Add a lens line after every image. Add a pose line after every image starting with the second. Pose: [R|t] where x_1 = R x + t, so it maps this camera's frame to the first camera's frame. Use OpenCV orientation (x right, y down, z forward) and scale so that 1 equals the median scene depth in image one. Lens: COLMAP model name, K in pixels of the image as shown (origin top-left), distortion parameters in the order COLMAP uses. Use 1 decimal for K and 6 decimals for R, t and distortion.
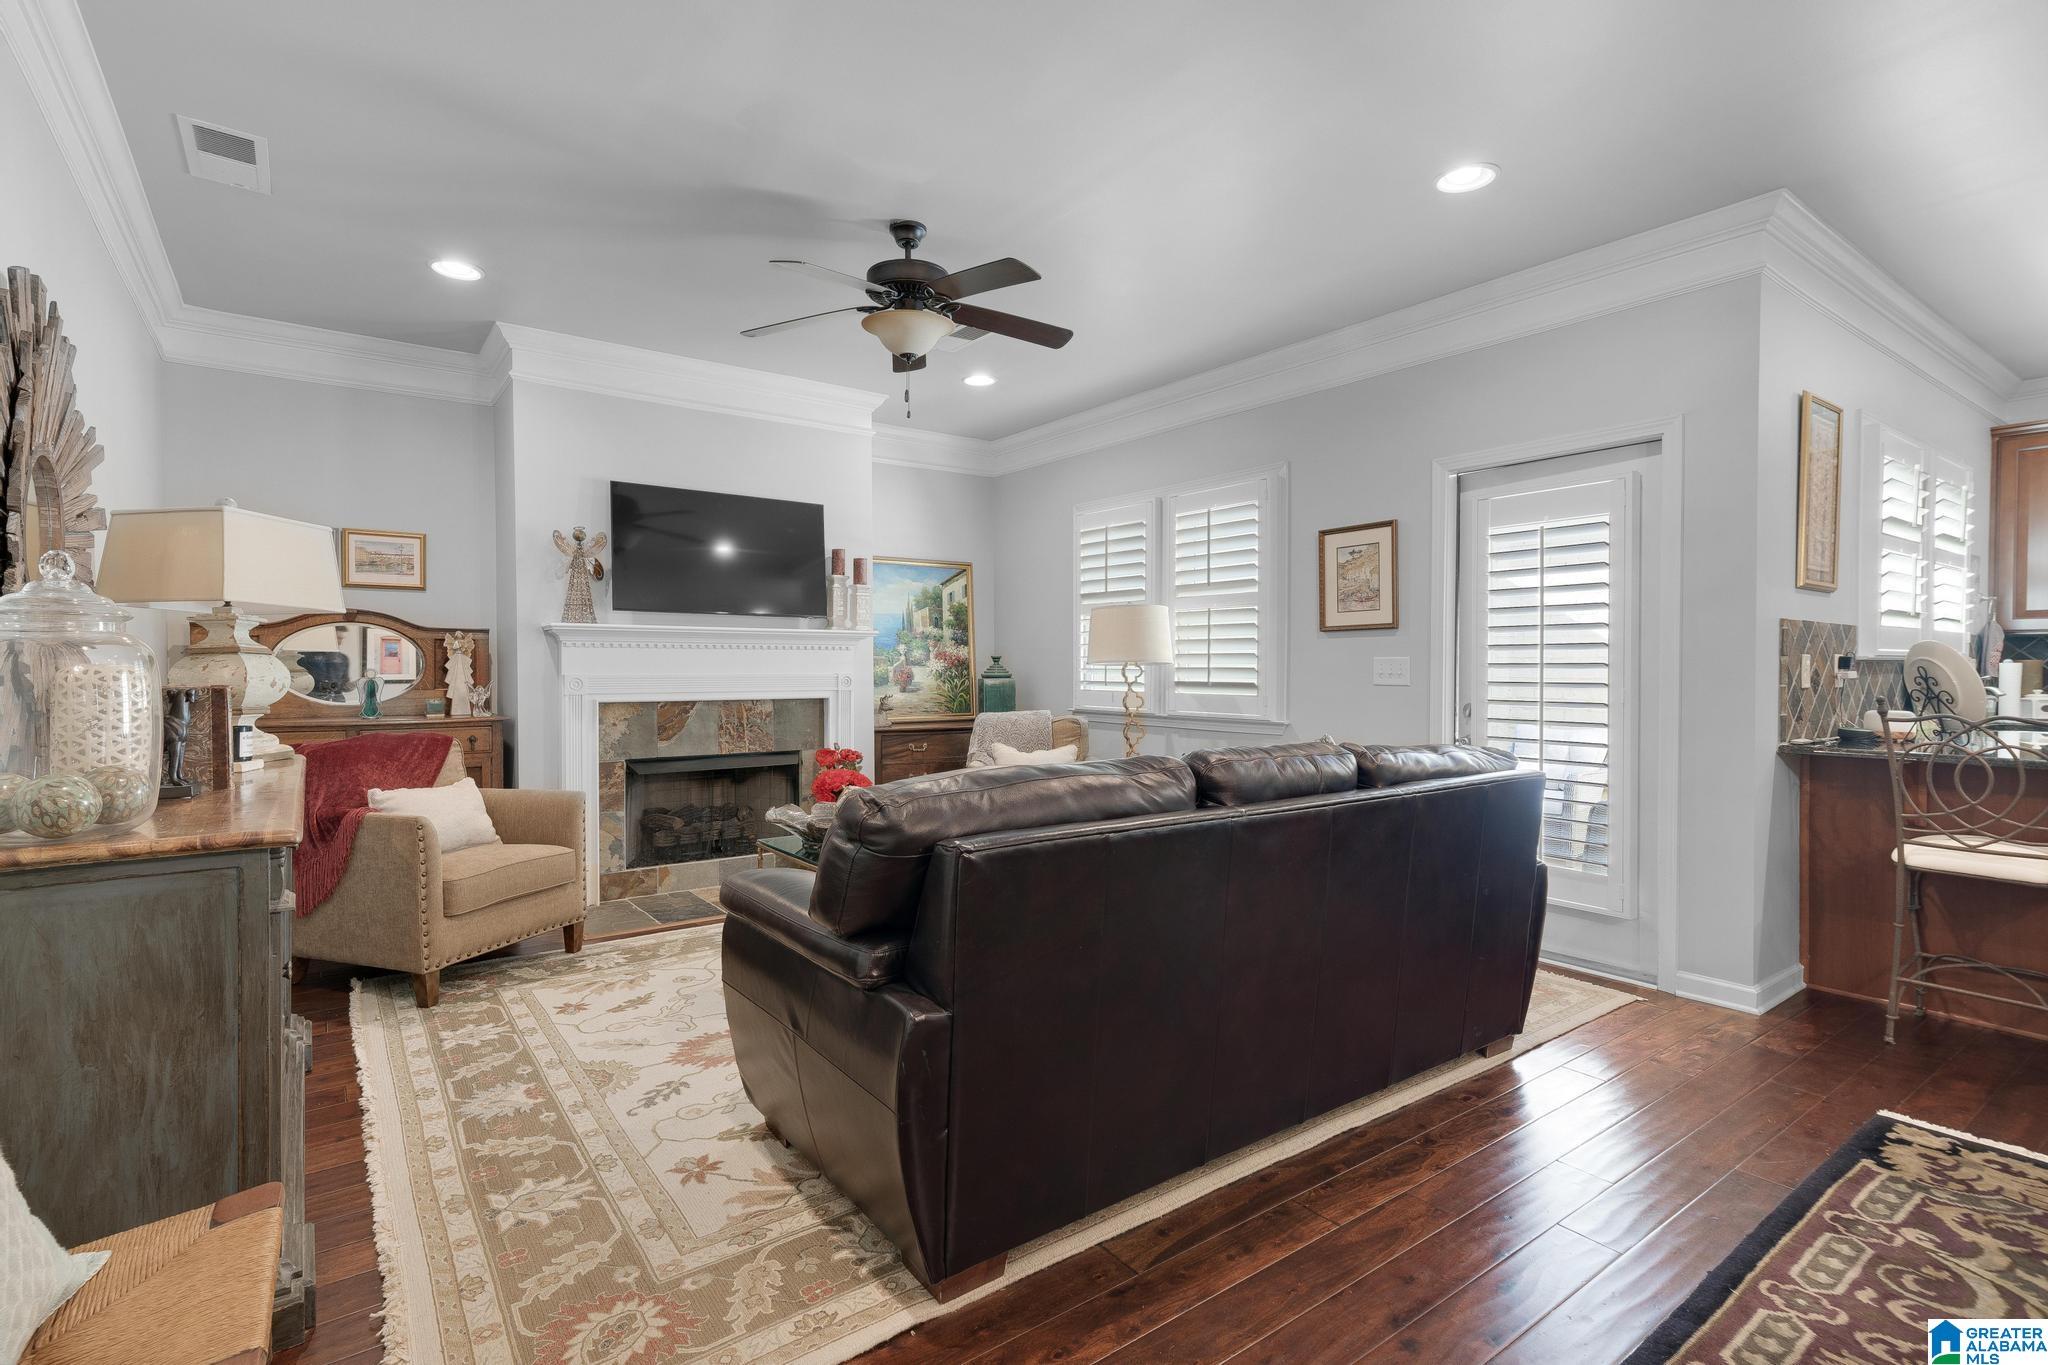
lens RADIAL K [[968.8, 0, 974.0], [0, 968.8, 683.3], [0, 0, 1]] dist [-0.000634, -0.000056]
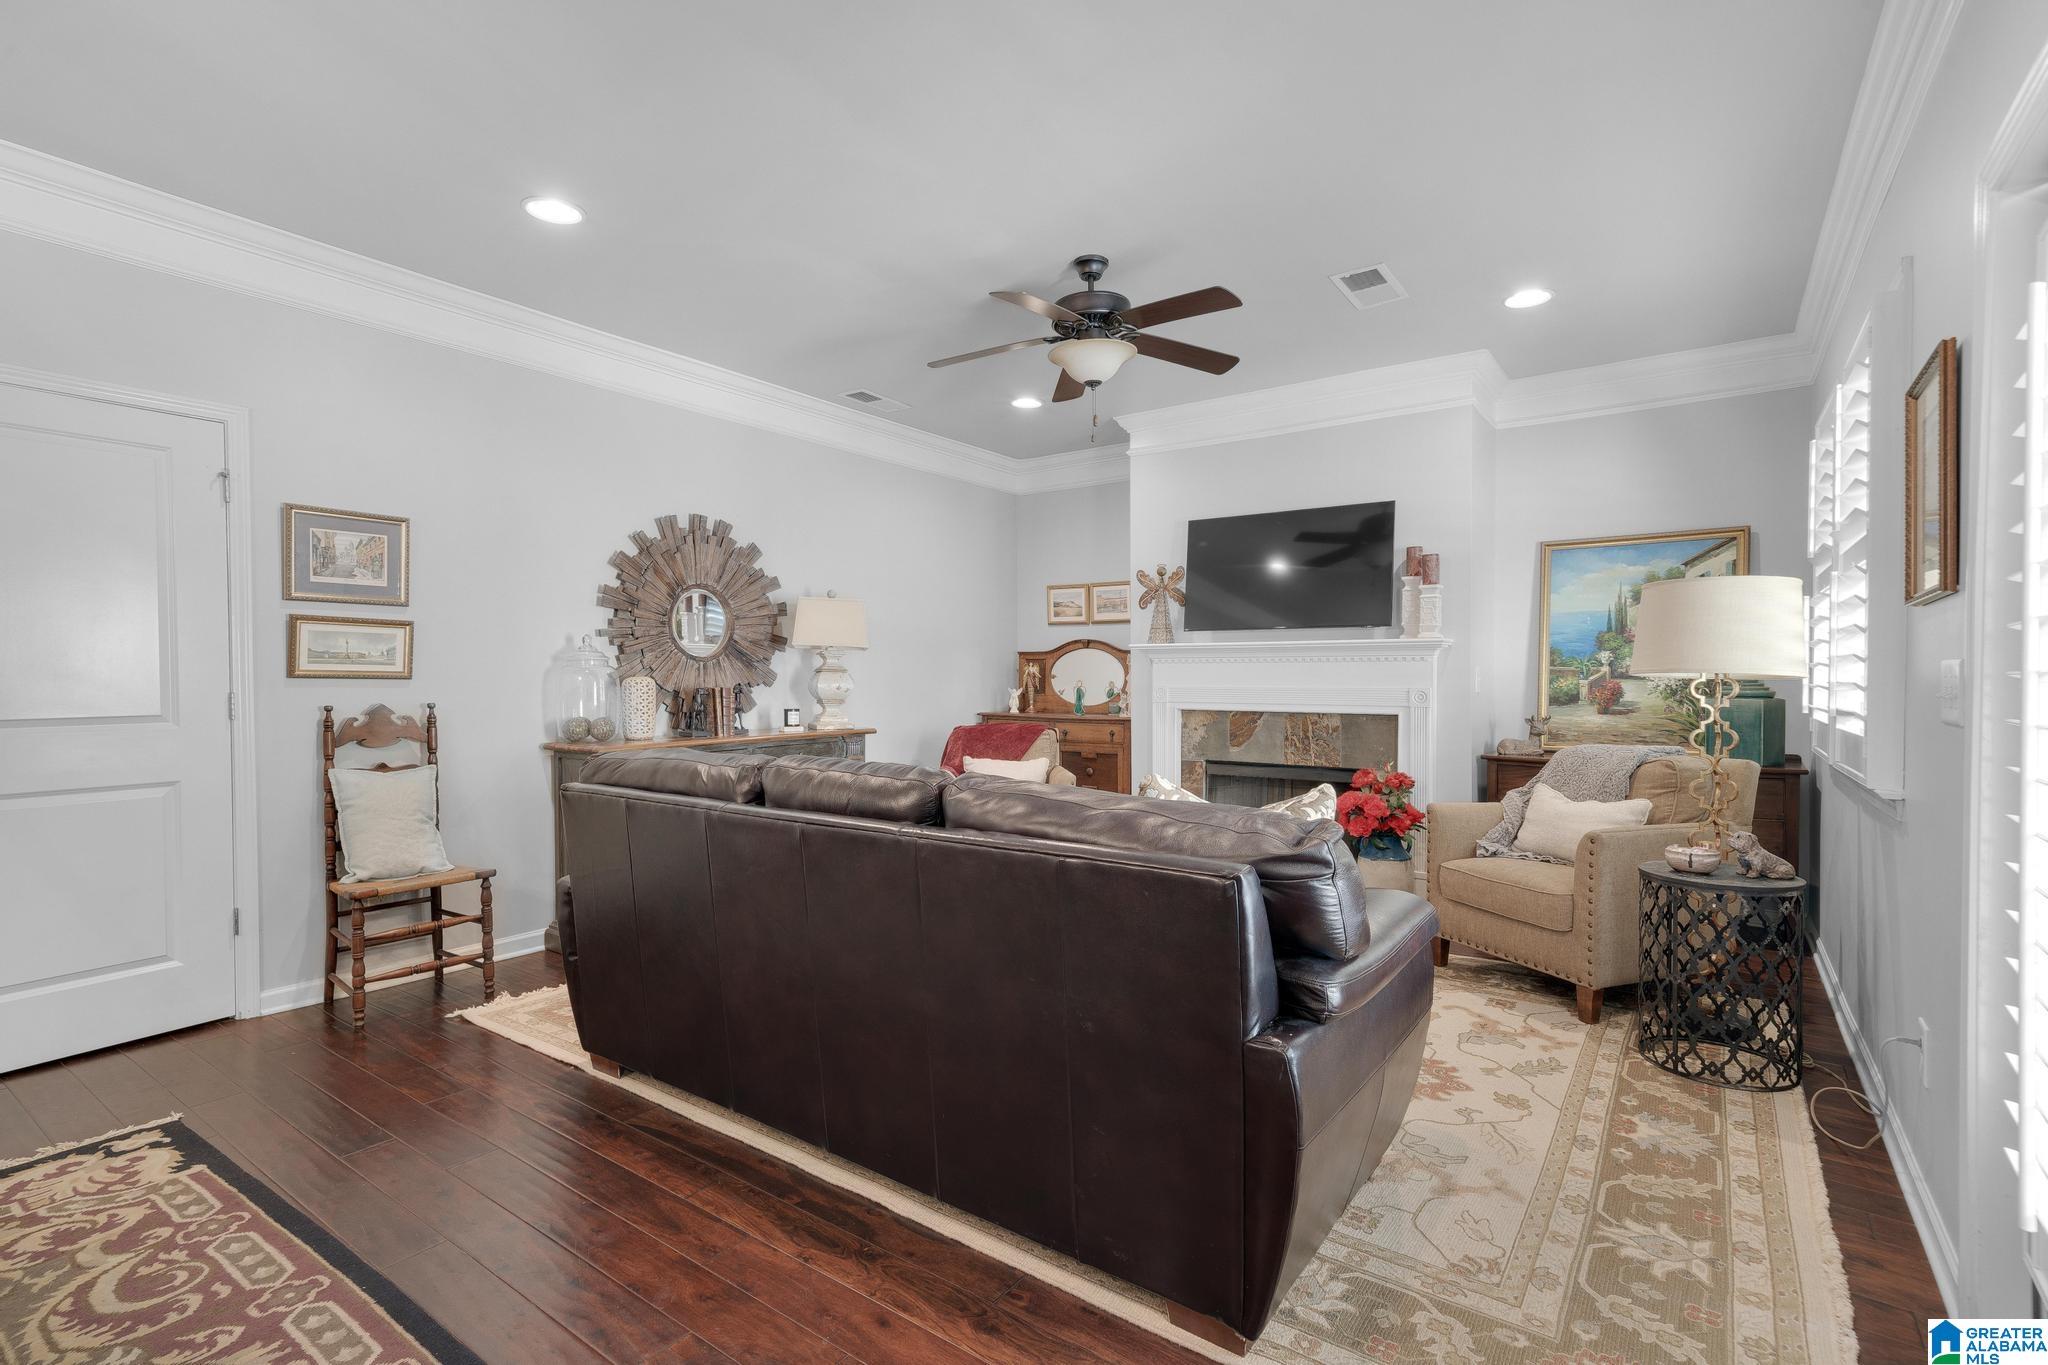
lens RADIAL K [[942.3, 0, 1015.6], [0, 942.3, 697.2], [0, 0, 1]] dist [0.011350, -0.000227]
pose [[0.328260, 0.018907, -0.944398, 0.625031], [-0.019160, 0.999727, 0.013356, -0.006660], [0.944393, 0.013710, 0.328532, 0.420733]]
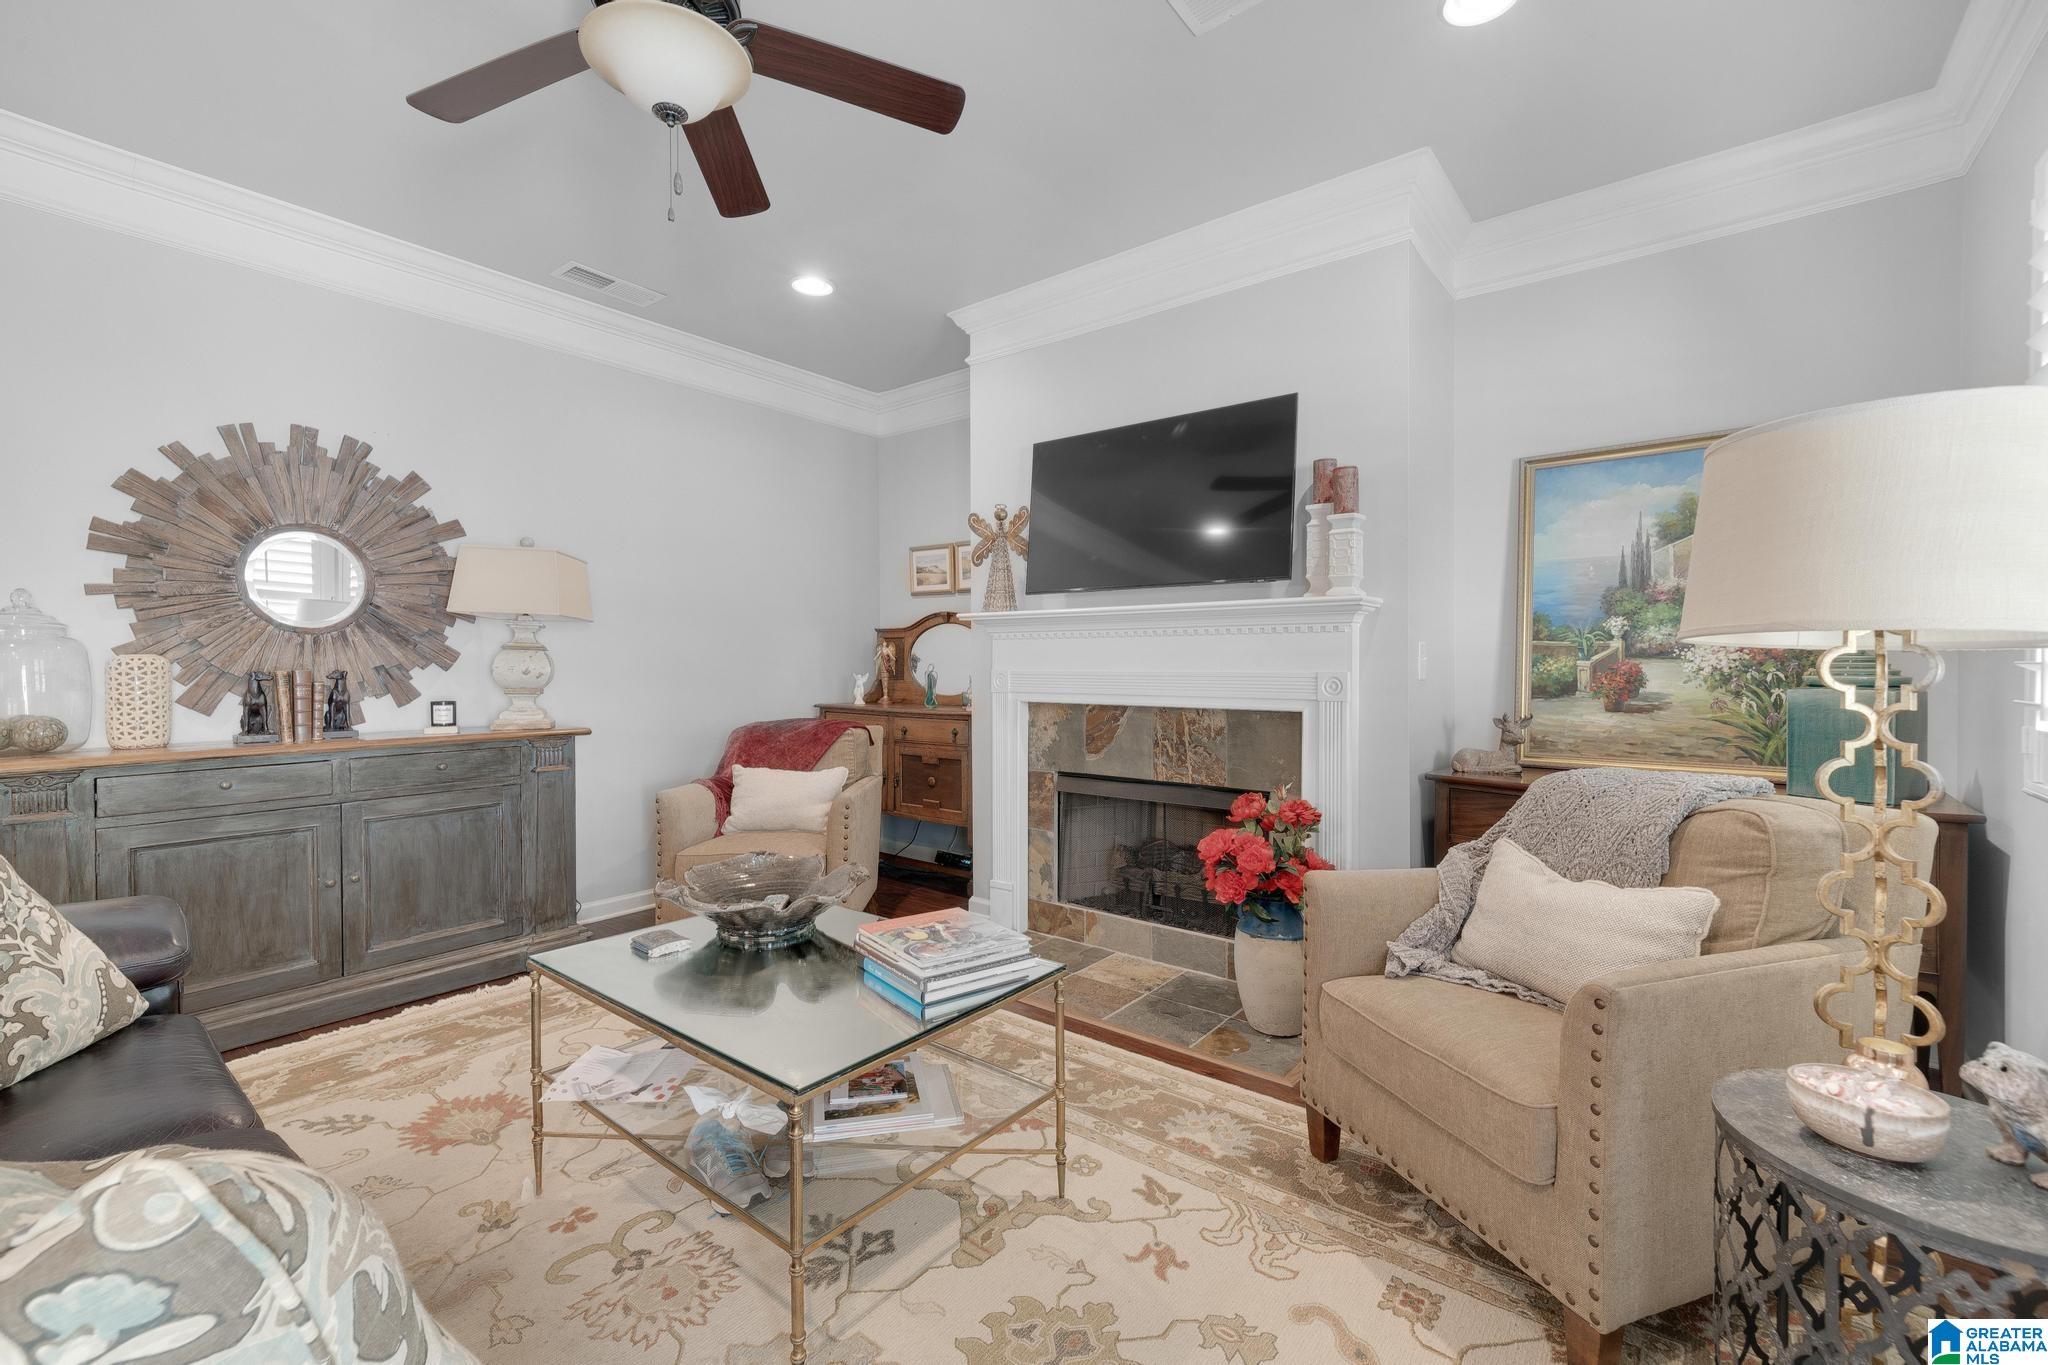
lens RADIAL K [[861.5, 0, 1024.0], [0, 861.5, 682.5], [0, 0, 1]] dist [0.000357, 0.000426]
pose [[0.292524, 0.017382, -0.956100, 0.347443], [-0.019776, 0.999731, 0.012124, -0.006956], [0.956054, 0.015361, 0.292789, 0.755837]]
